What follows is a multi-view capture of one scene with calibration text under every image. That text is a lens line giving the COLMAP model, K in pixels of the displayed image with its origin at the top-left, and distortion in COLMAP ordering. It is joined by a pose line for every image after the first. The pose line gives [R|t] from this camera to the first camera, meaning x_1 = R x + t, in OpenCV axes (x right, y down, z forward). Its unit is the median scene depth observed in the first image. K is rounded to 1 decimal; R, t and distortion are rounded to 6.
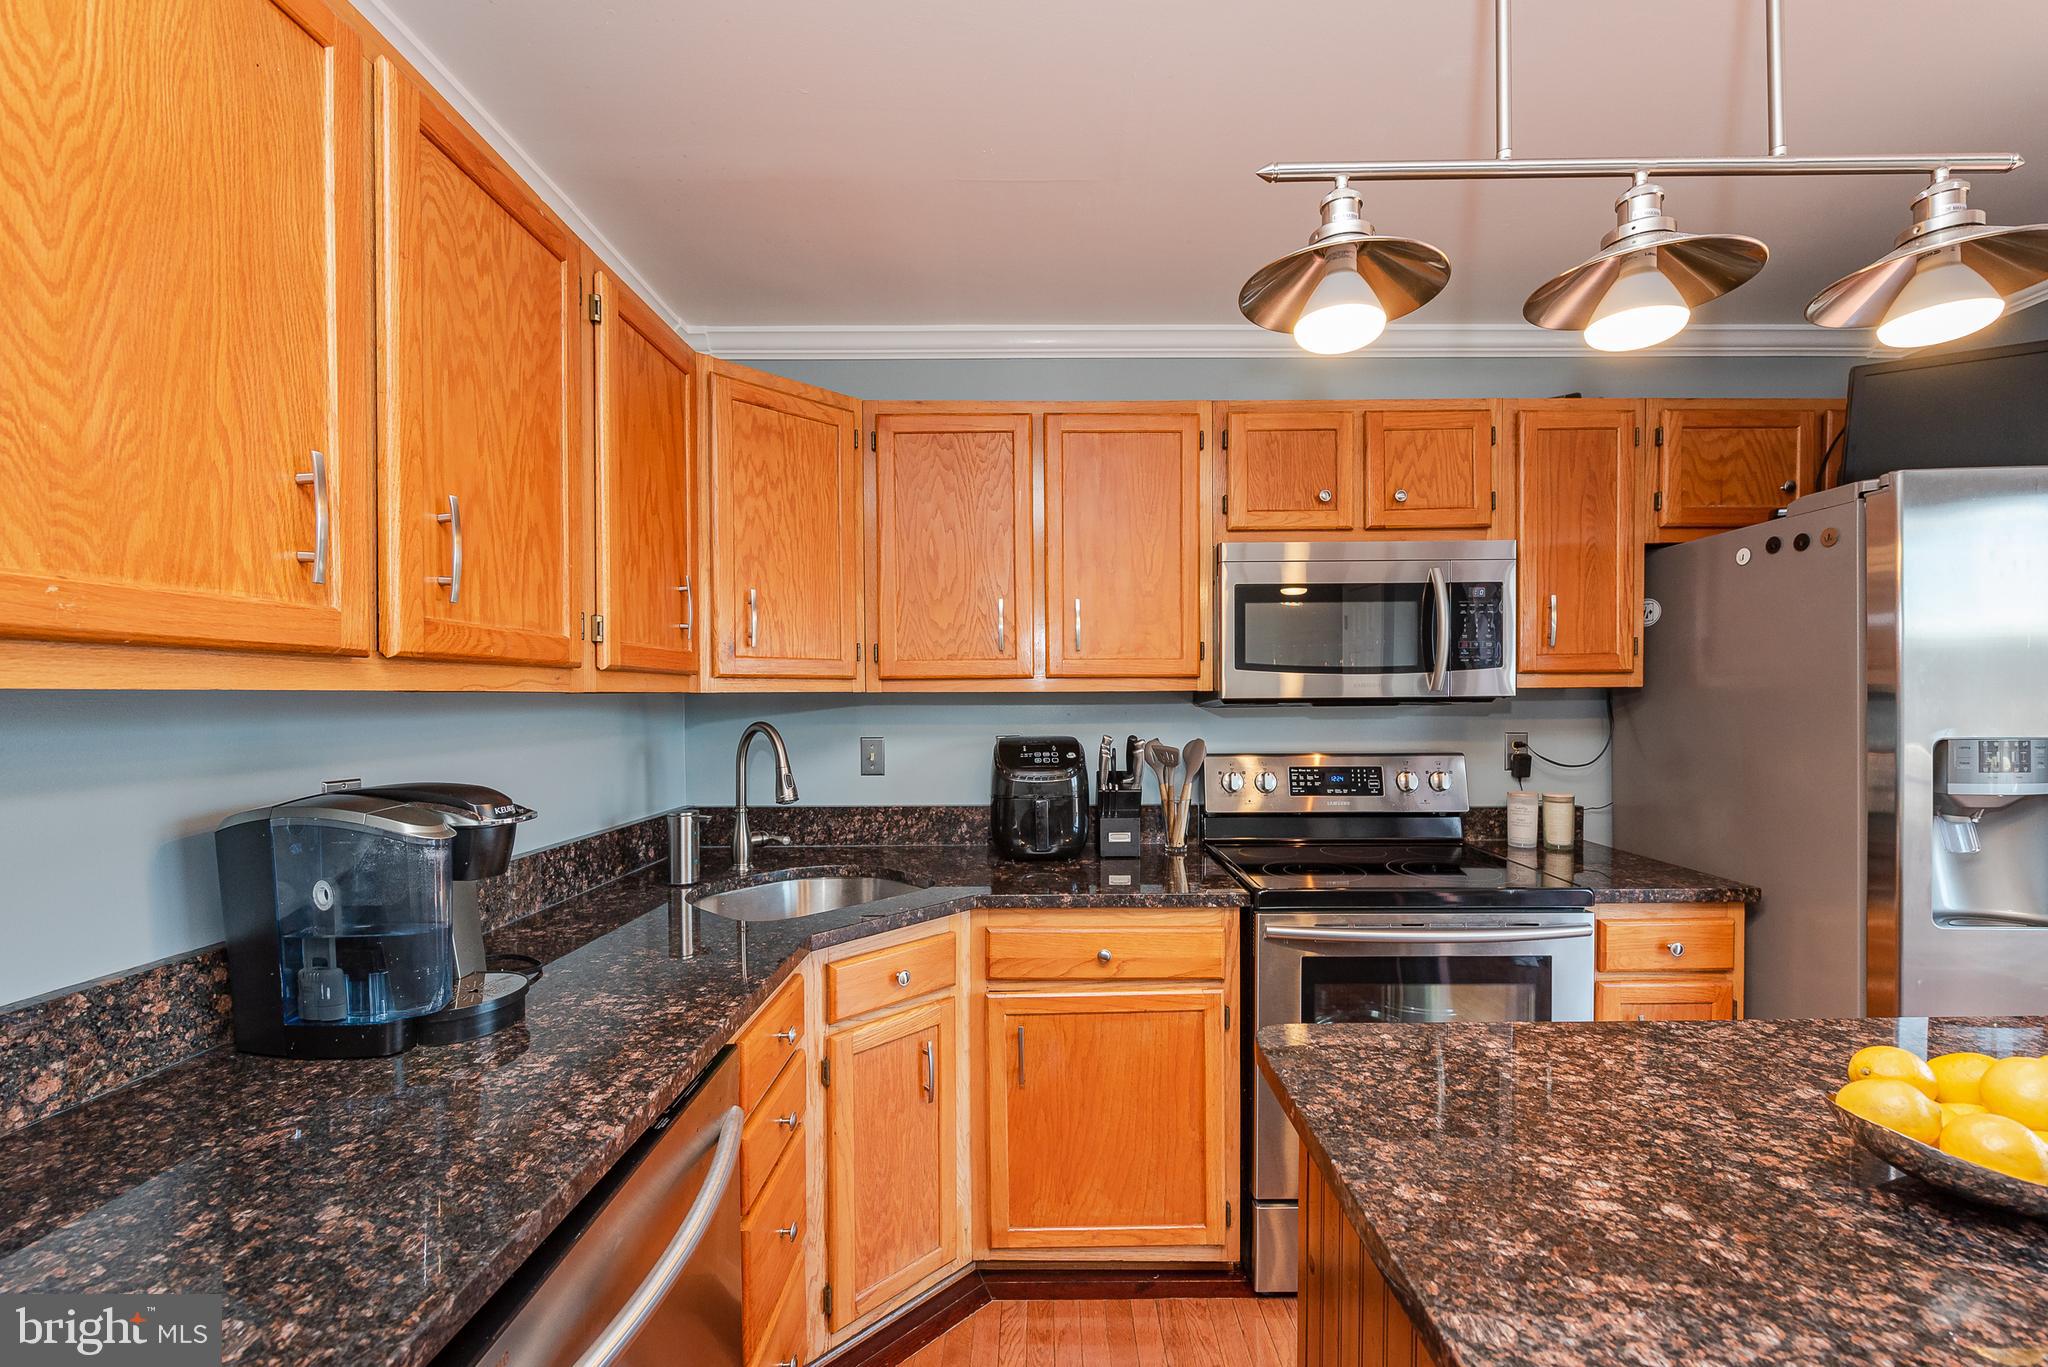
lens RADIAL K [[822.7, 0, 1051.5], [0, 822.7, 709.6], [0, 0, 1]] dist [0.002313, -0.002519]
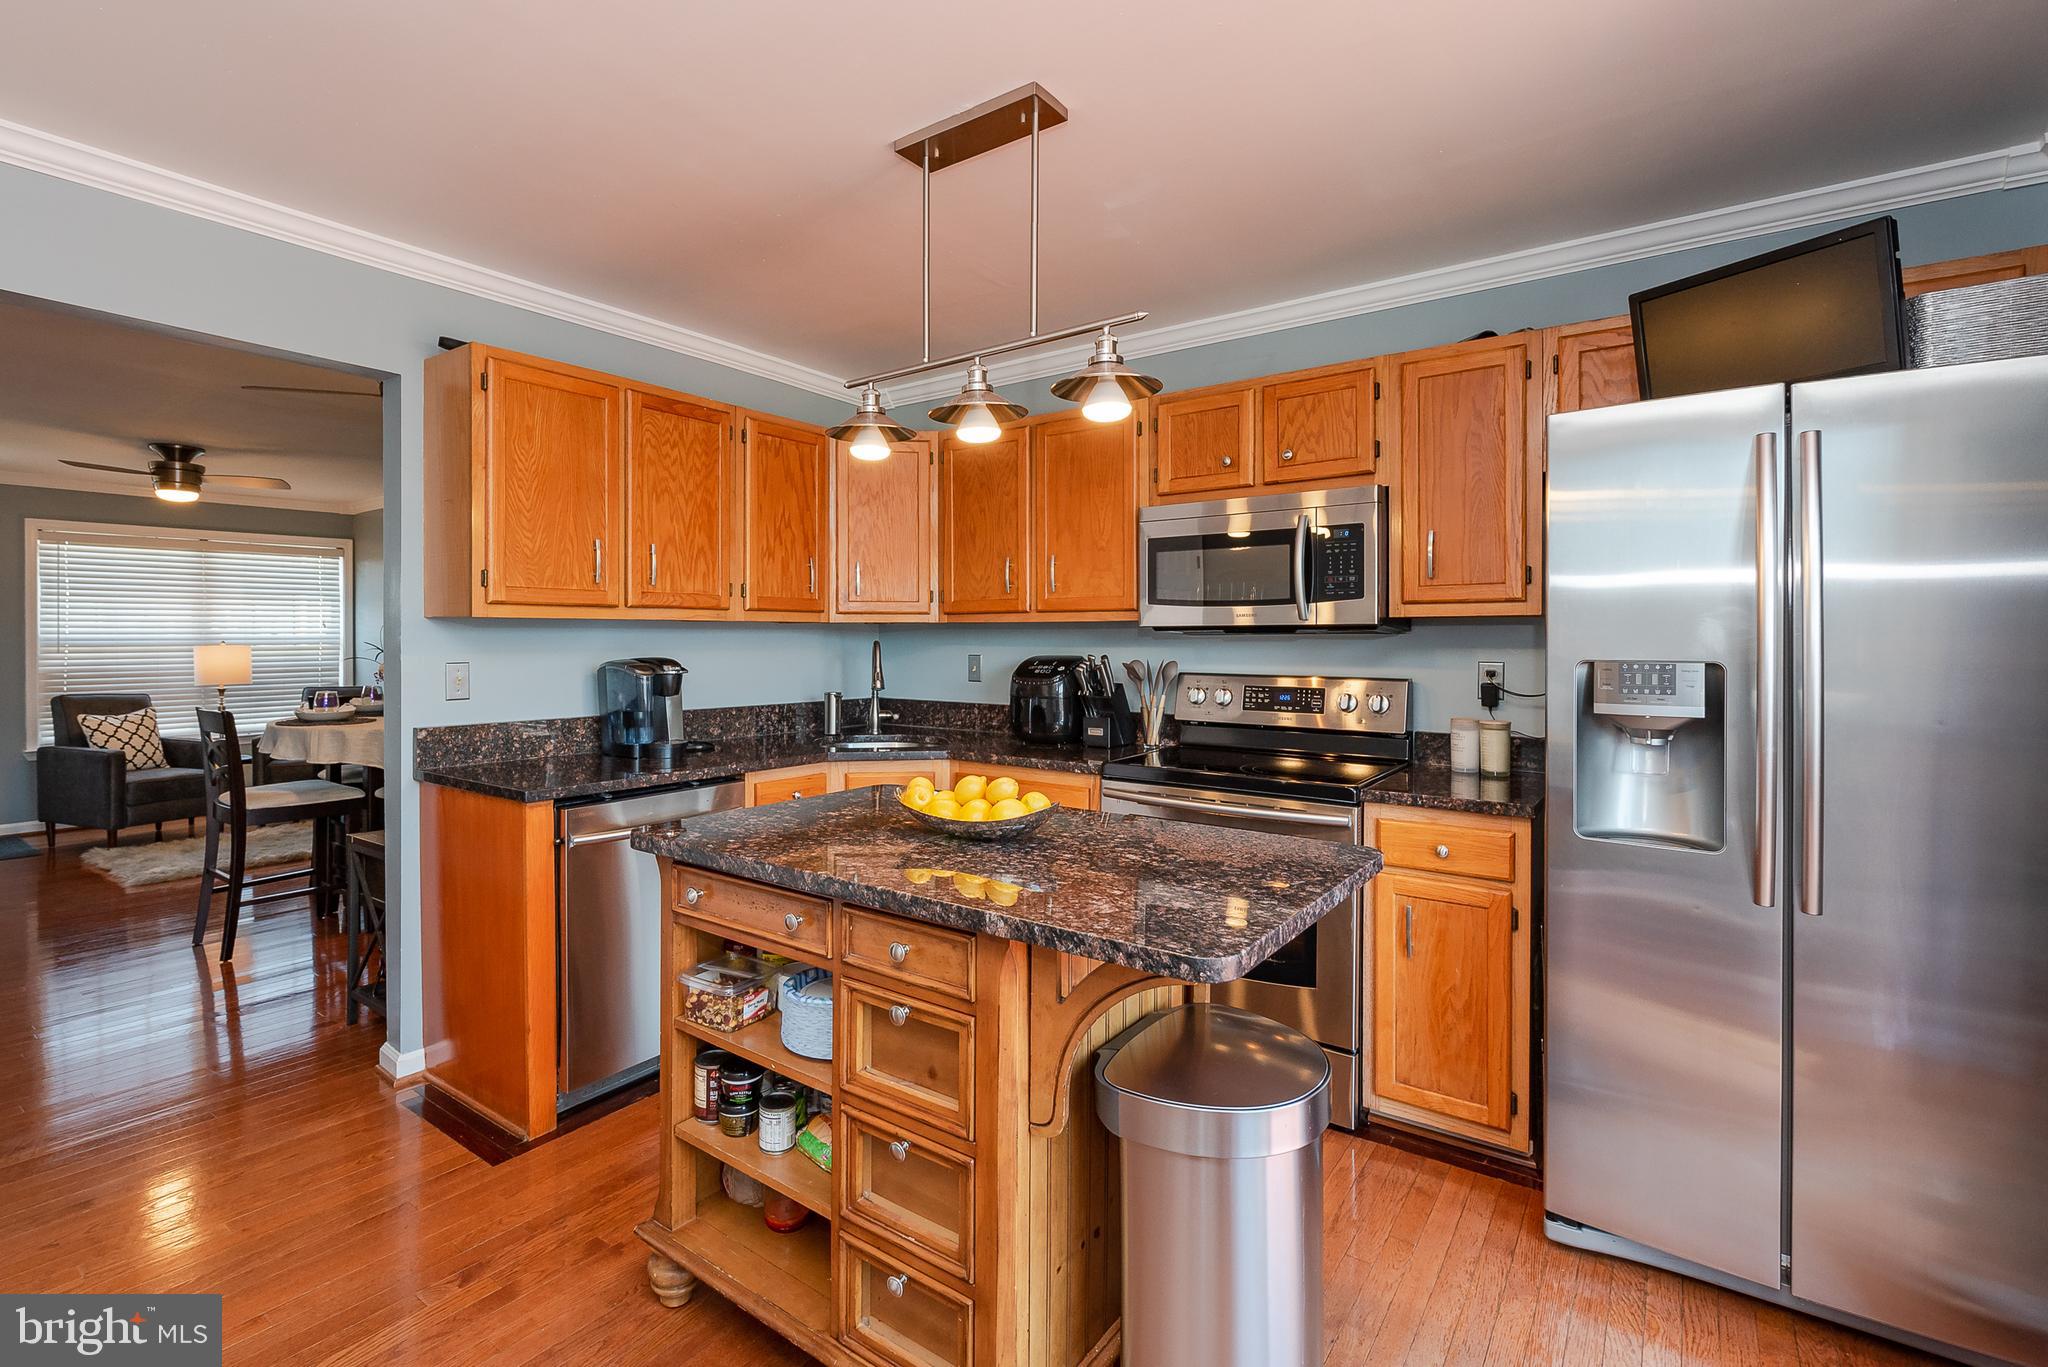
lens RADIAL K [[945.9, 0, 966.2], [0, 945.9, 642.1], [0, 0, 1]] dist [0.000812, -0.004684]
pose [[0.788430, 0.009491, -0.615051, 0.895162], [-0.015343, 0.999873, -0.004239, 0.021538], [0.614933, 0.012779, 0.788476, -0.347620]]
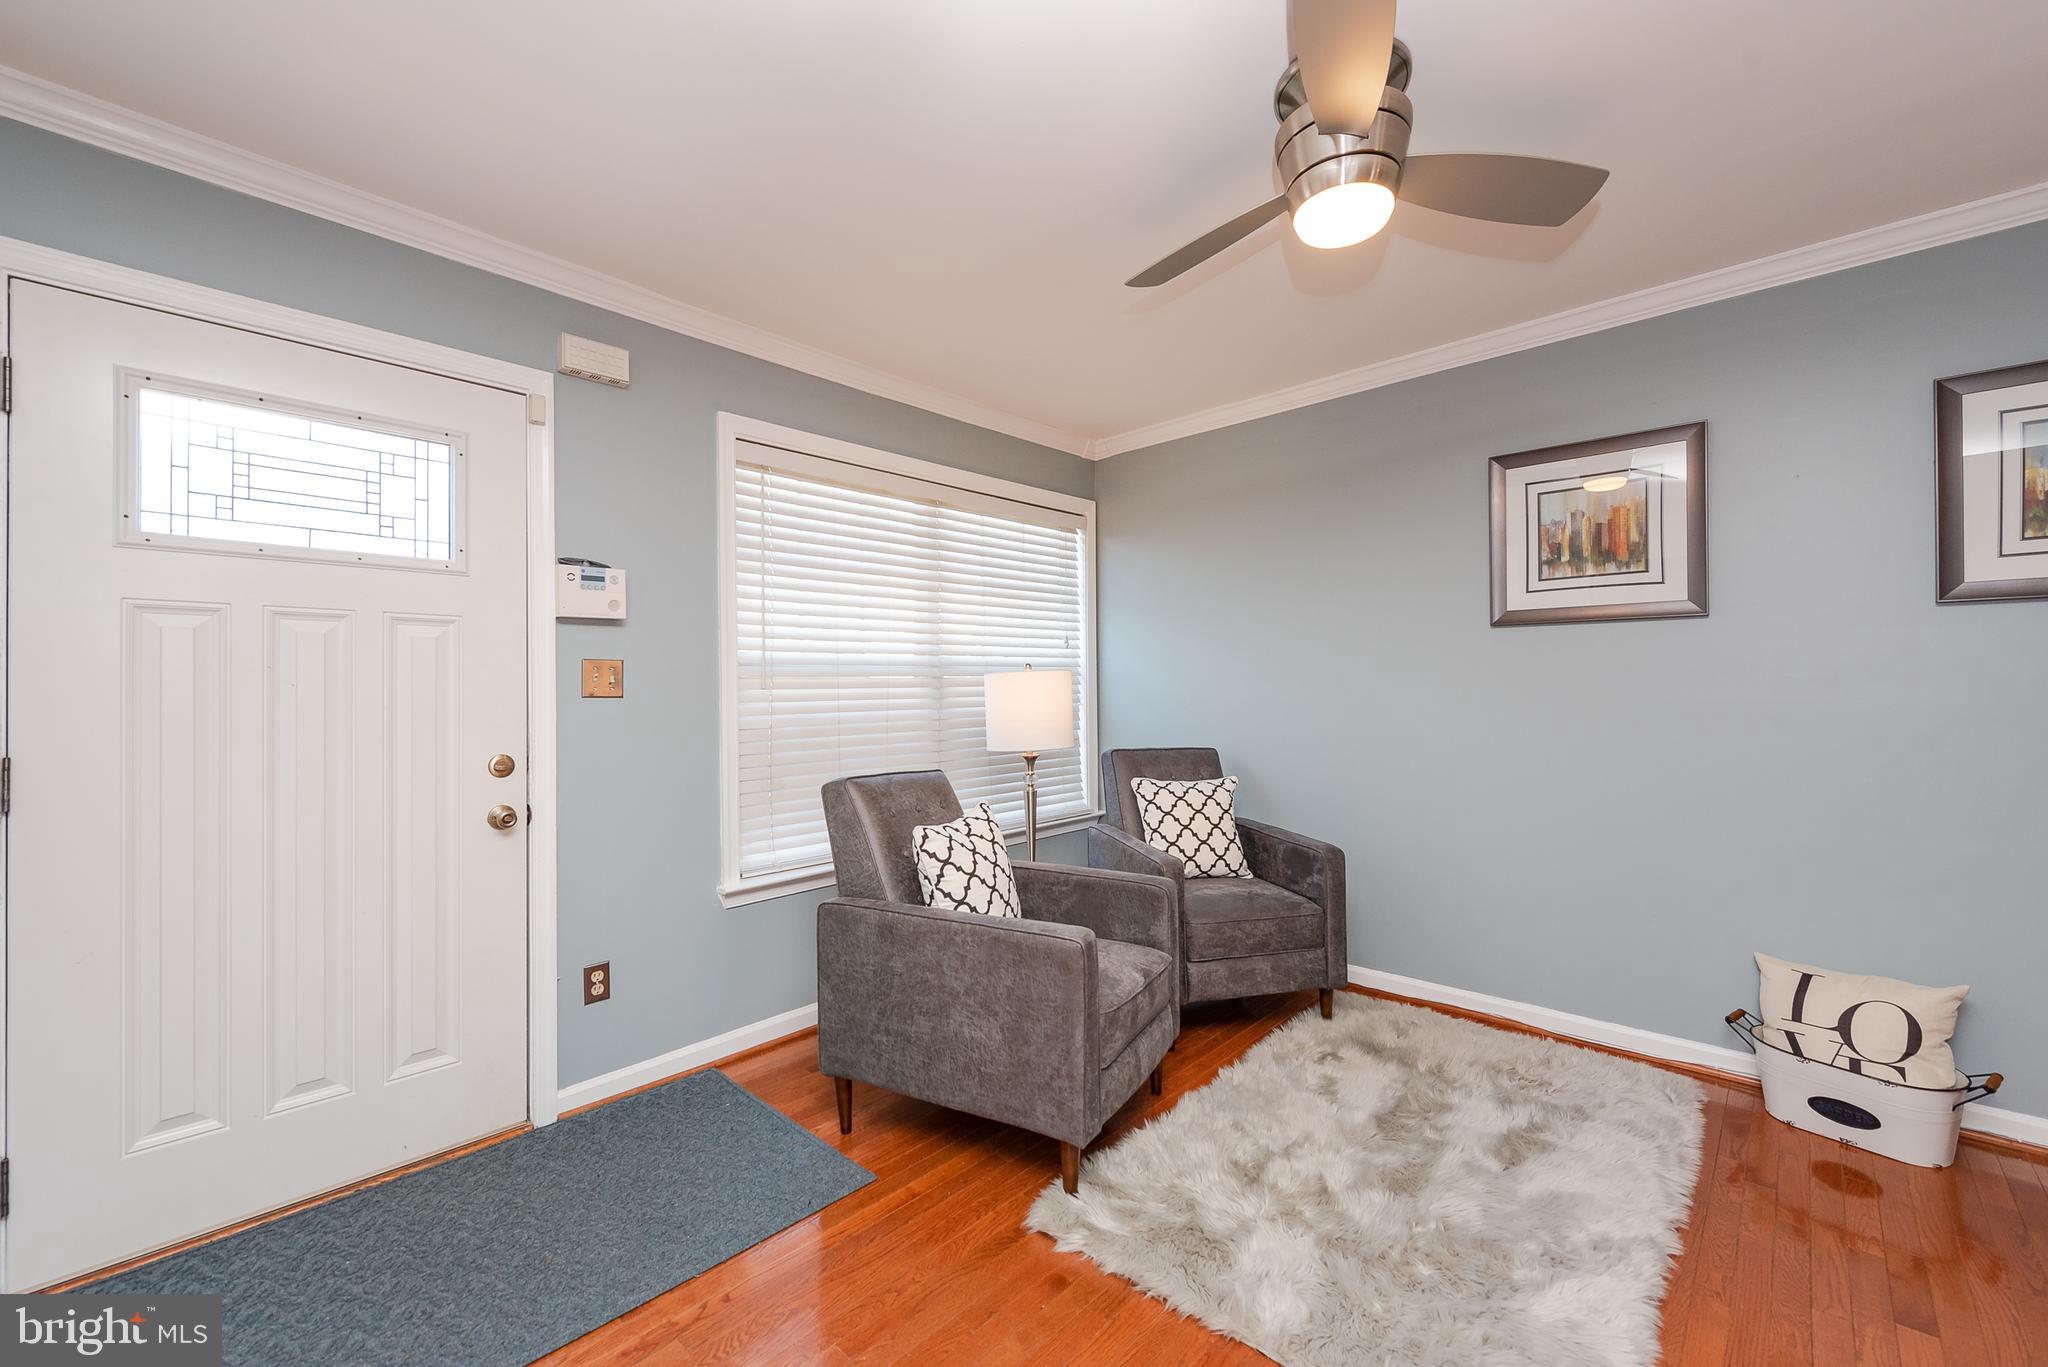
lens RADIAL K [[818.0, 0, 1014.3], [0, 818.0, 688.0], [0, 0, 1]] dist [-0.000389, -0.000416]
pose [[0.718489, 0.000643, -0.695538, -2.058351], [-0.006949, 0.999956, -0.006254, 0.093378], [0.695504, 0.009326, 0.718462, -0.417195]]
